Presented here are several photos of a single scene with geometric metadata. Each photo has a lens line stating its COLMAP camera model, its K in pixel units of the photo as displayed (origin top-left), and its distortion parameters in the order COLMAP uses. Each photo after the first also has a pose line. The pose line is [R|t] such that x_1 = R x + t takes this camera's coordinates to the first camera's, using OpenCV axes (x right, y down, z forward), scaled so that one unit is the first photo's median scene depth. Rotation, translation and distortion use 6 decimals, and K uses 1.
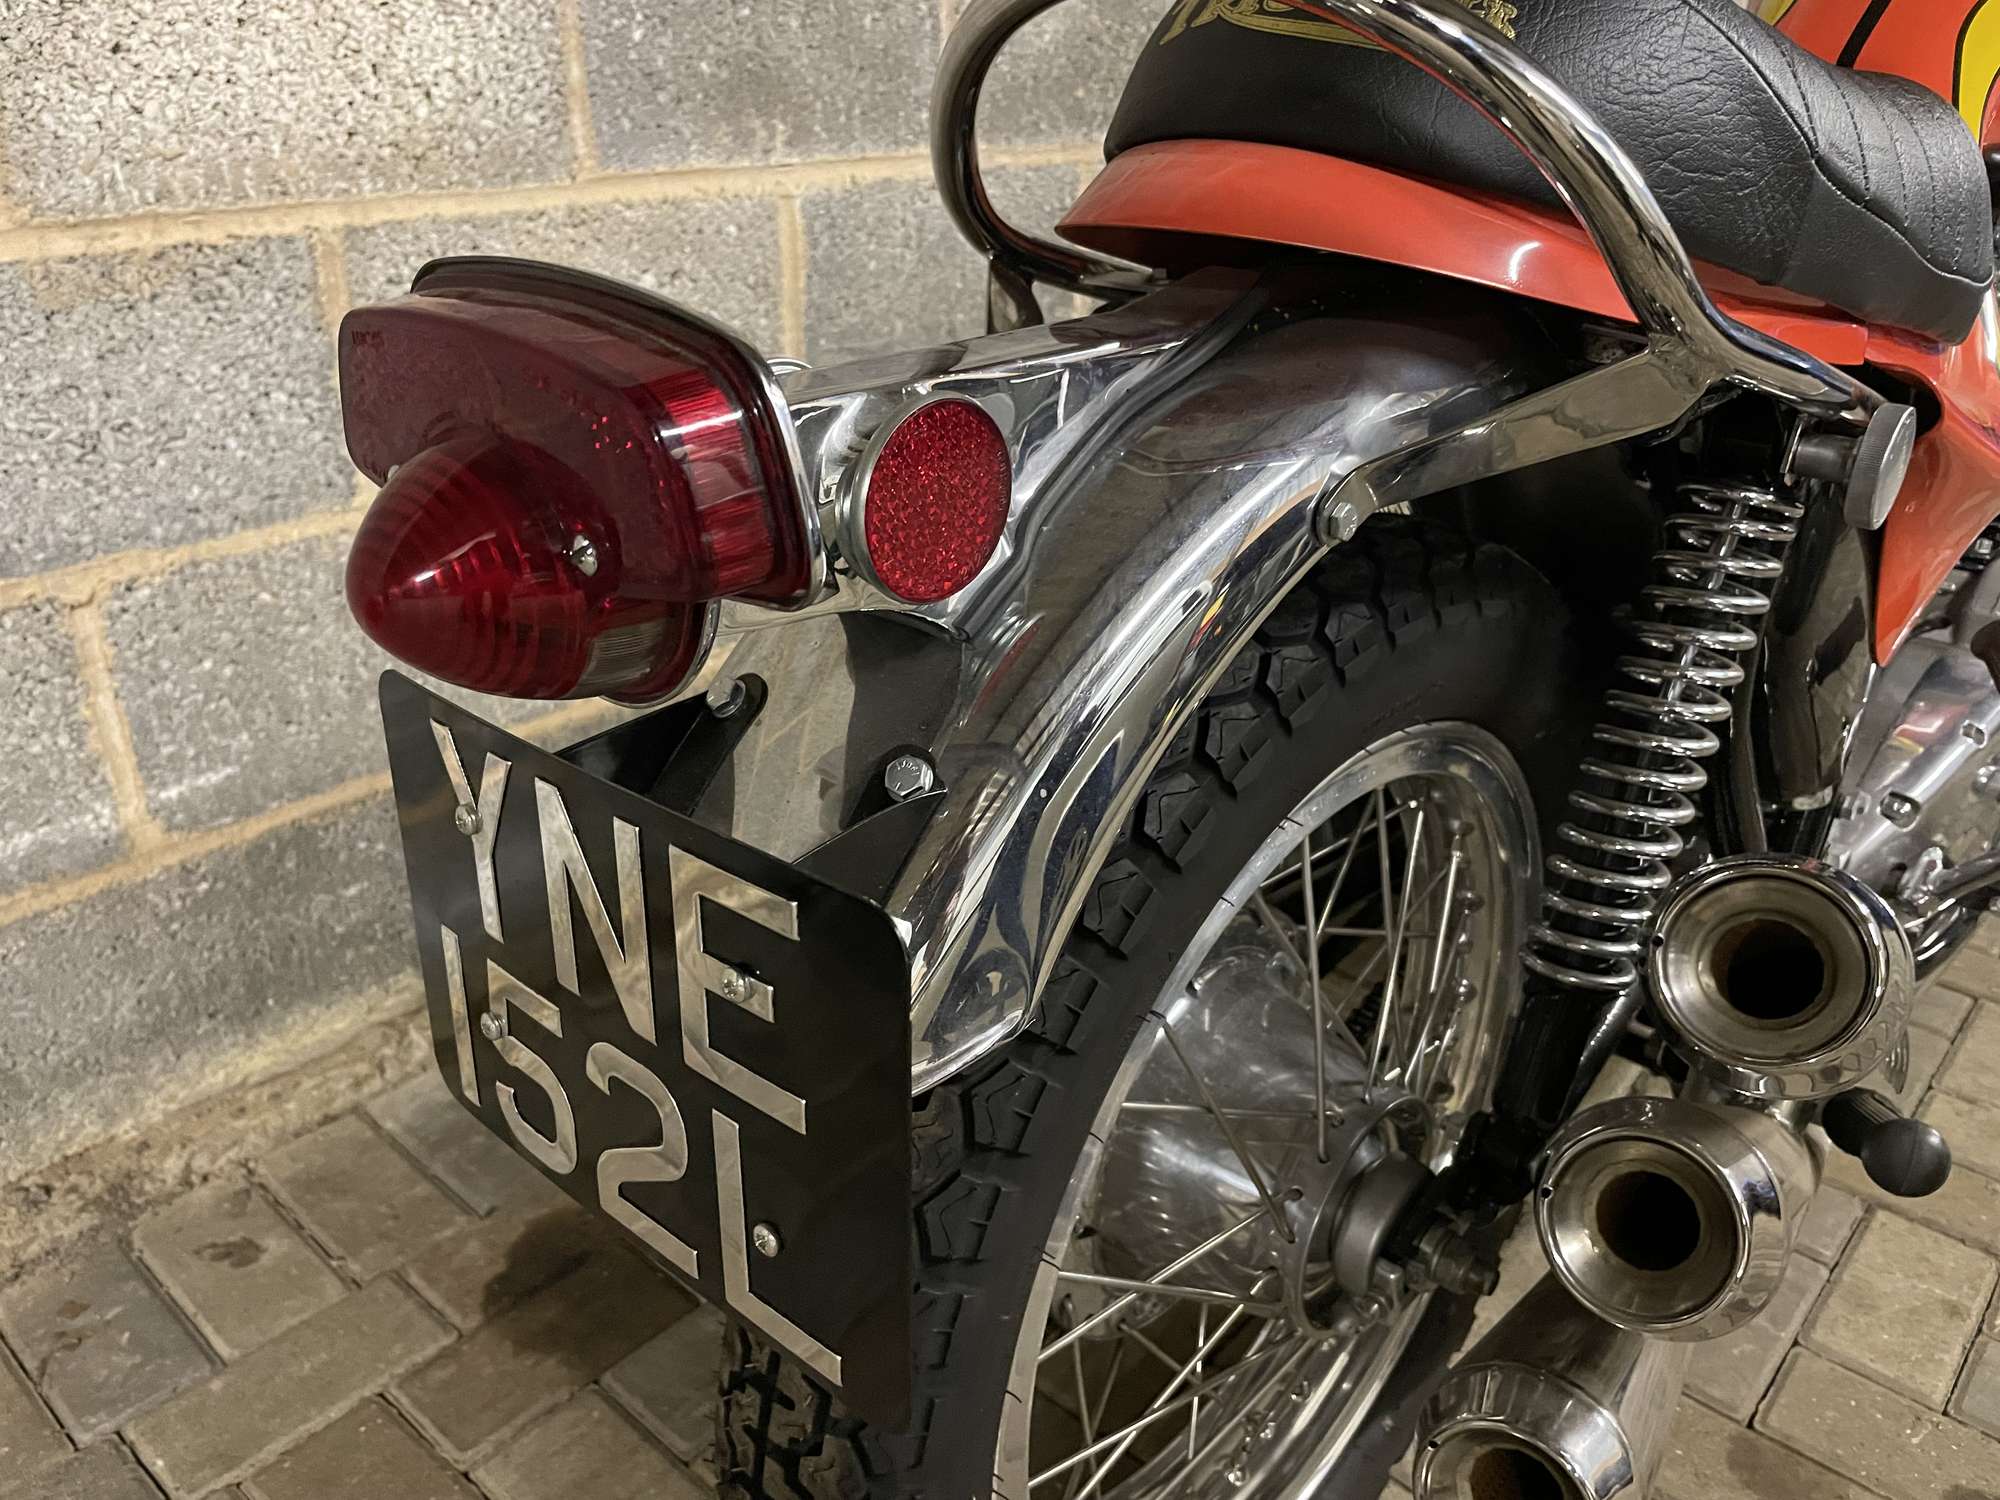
lens RADIAL K [[1533.6, 0, 984.5], [0, 1533.6, 743.3], [0, 0, 1]] dist [0.078240, -0.120346]
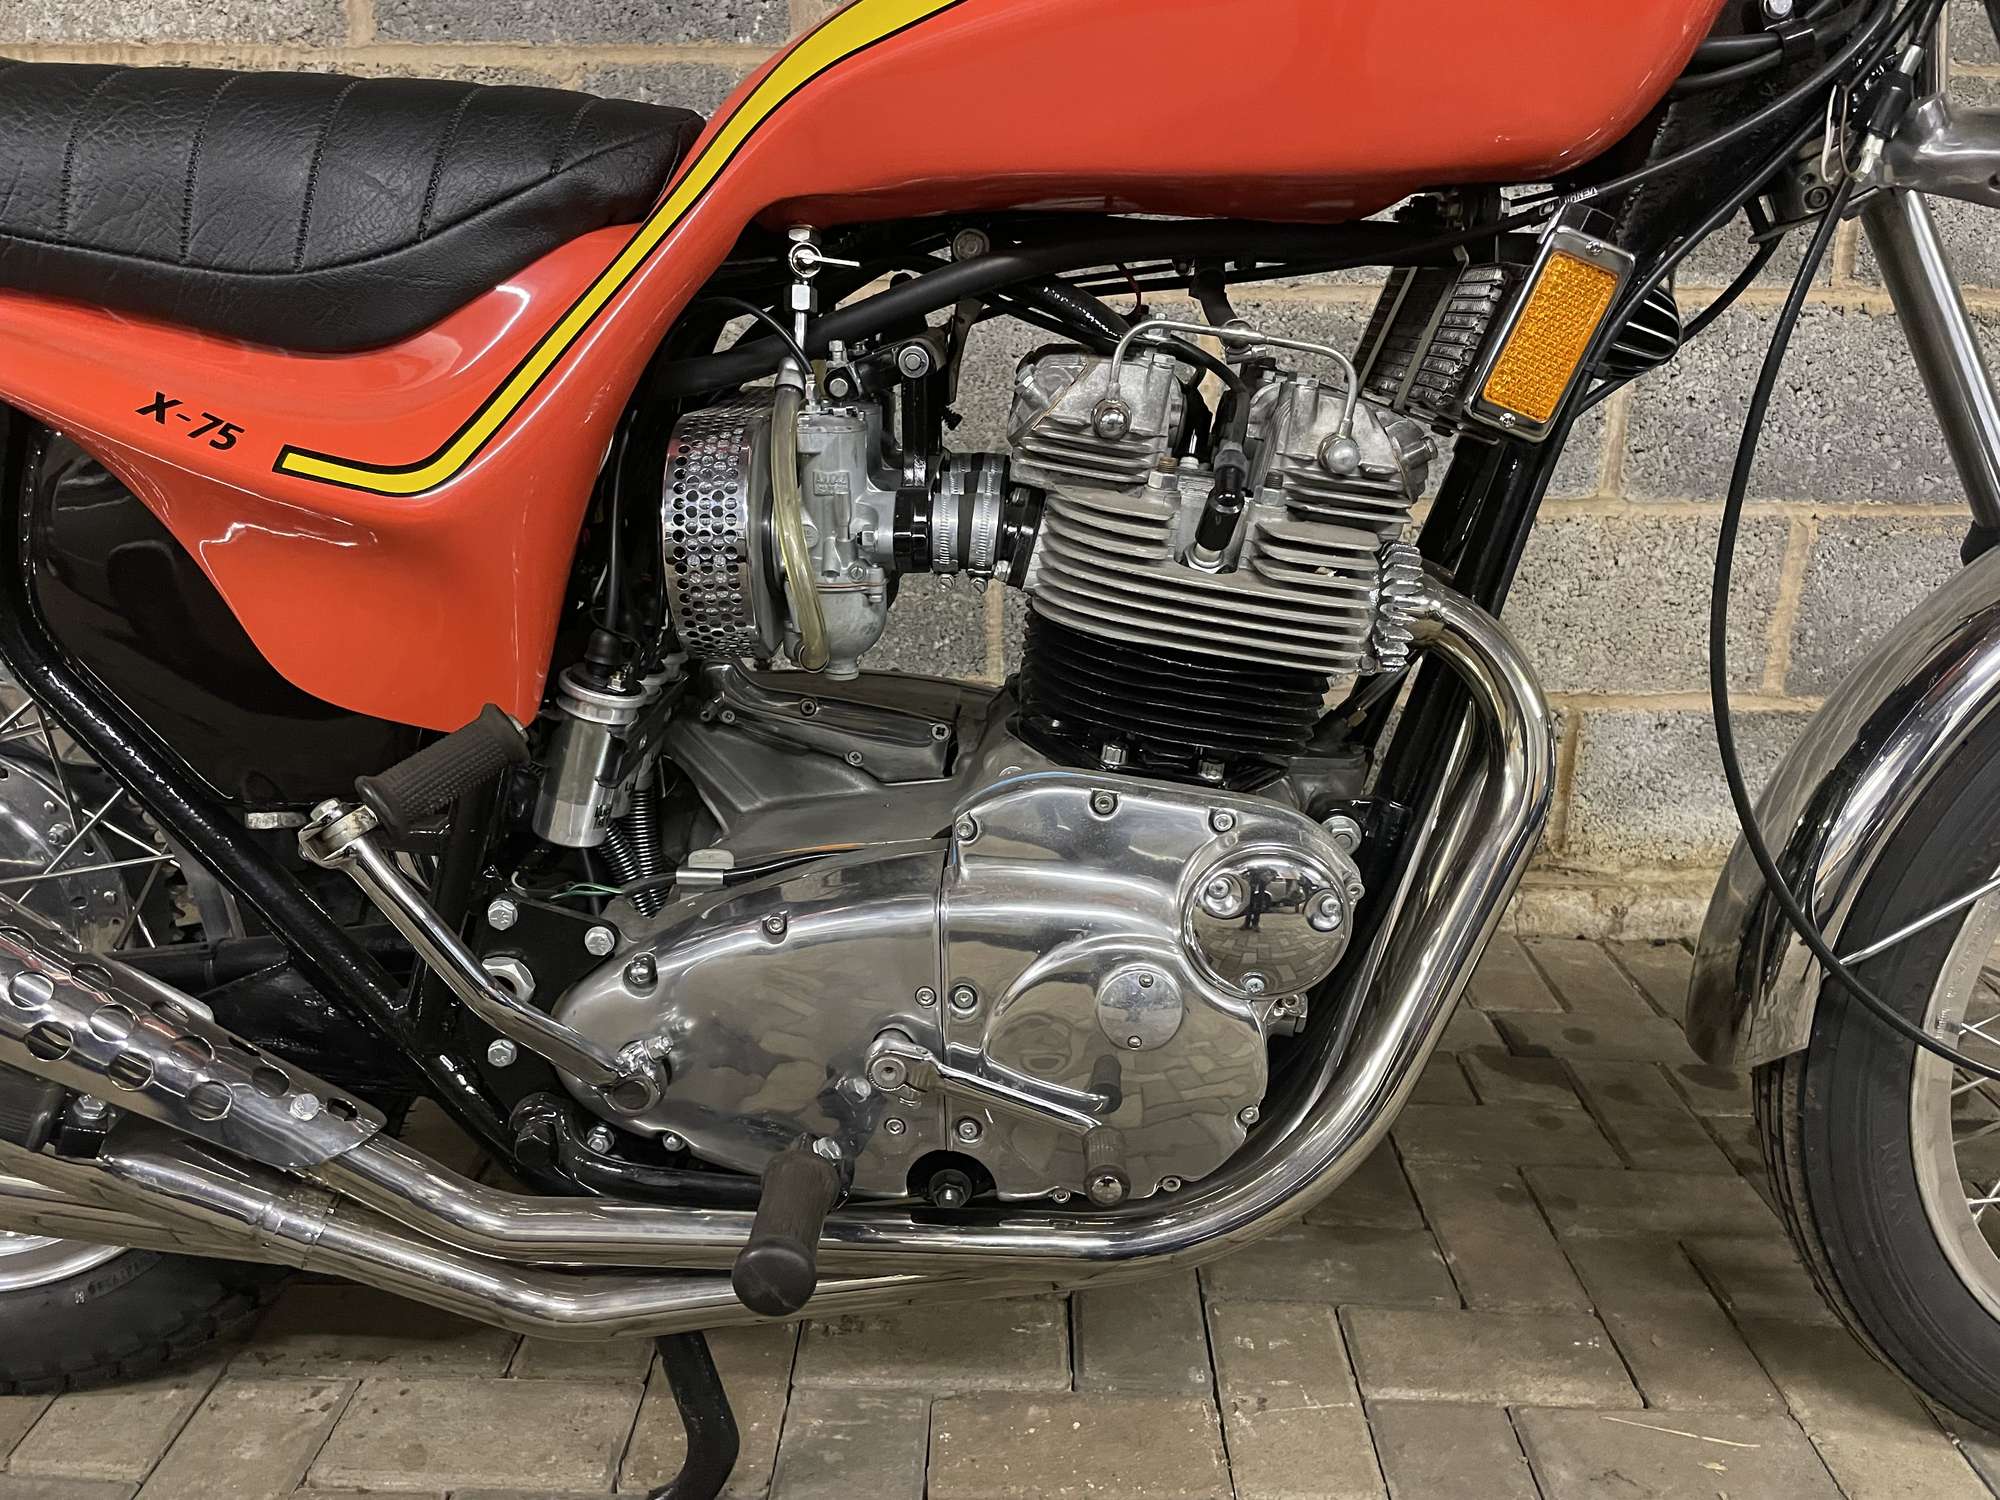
lens RADIAL K [[1533.6, 0, 988.1], [0, 1533.6, 748.6], [0, 0, 1]] dist [0.078240, -0.120346]
pose [[0.647867, 0.226152, -0.727408, 1.060542], [-0.323398, 0.946243, 0.006154, -0.109628], [0.689697, 0.231256, 0.686177, 0.451825]]
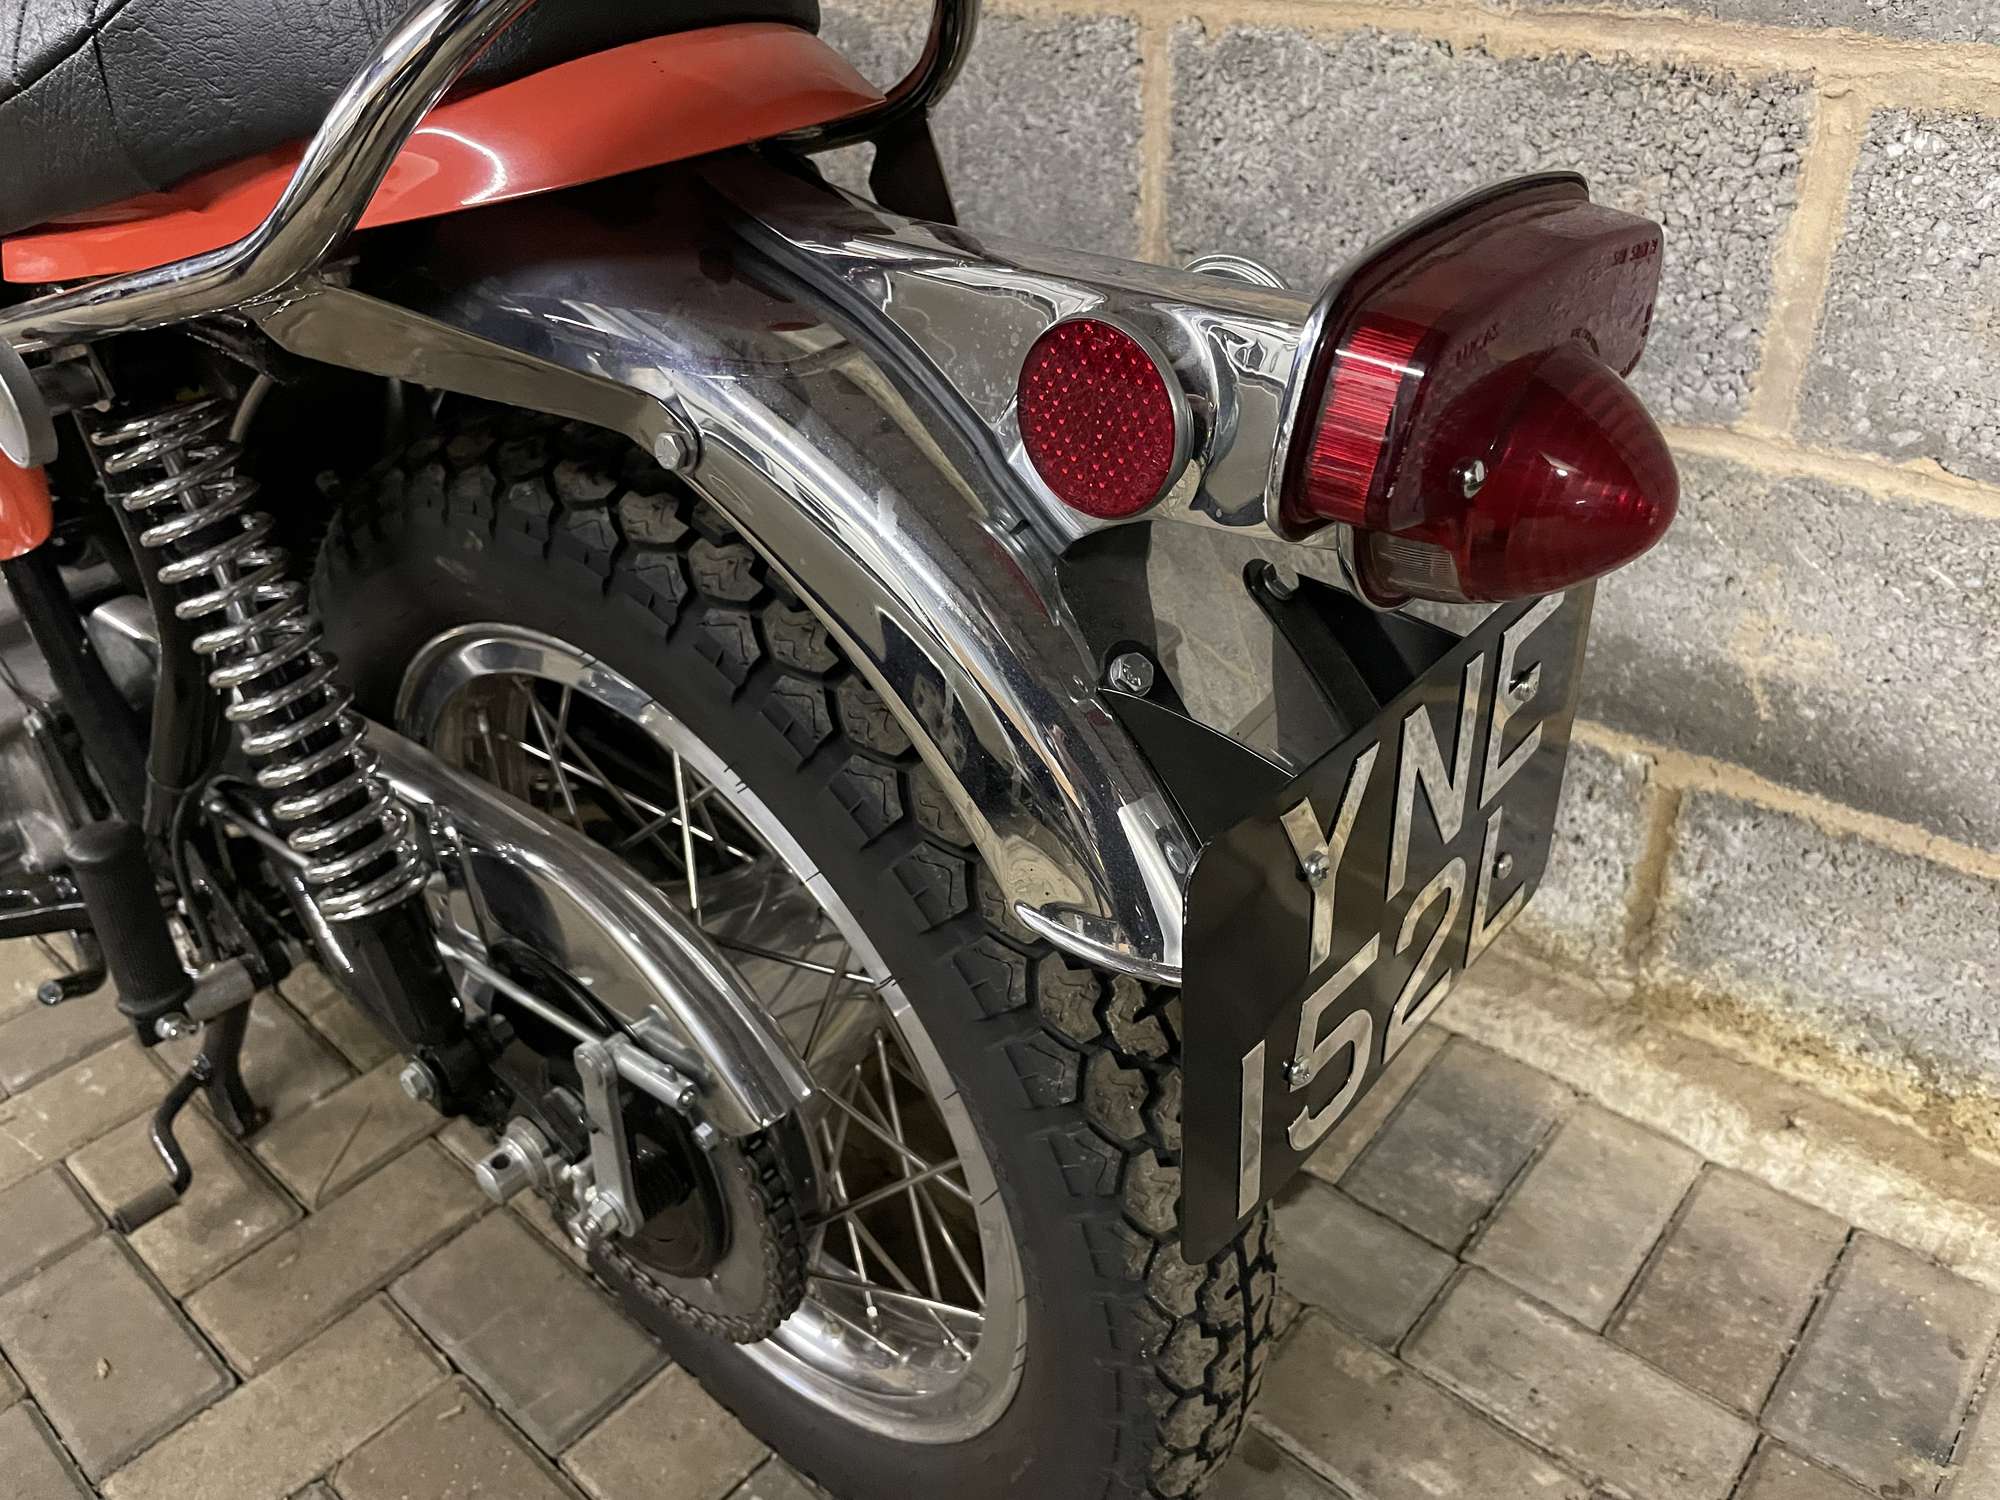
lens RADIAL K [[1533.6, 0, 1002.8], [0, 1533.6, 753.6], [0, 0, 1]] dist [0.078240, -0.120346]
pose [[-0.003217, 0.534429, -0.845208, 1.322852], [-0.382753, 0.780191, 0.494775, -0.738113], [0.923845, 0.325097, 0.202044, 1.577687]]
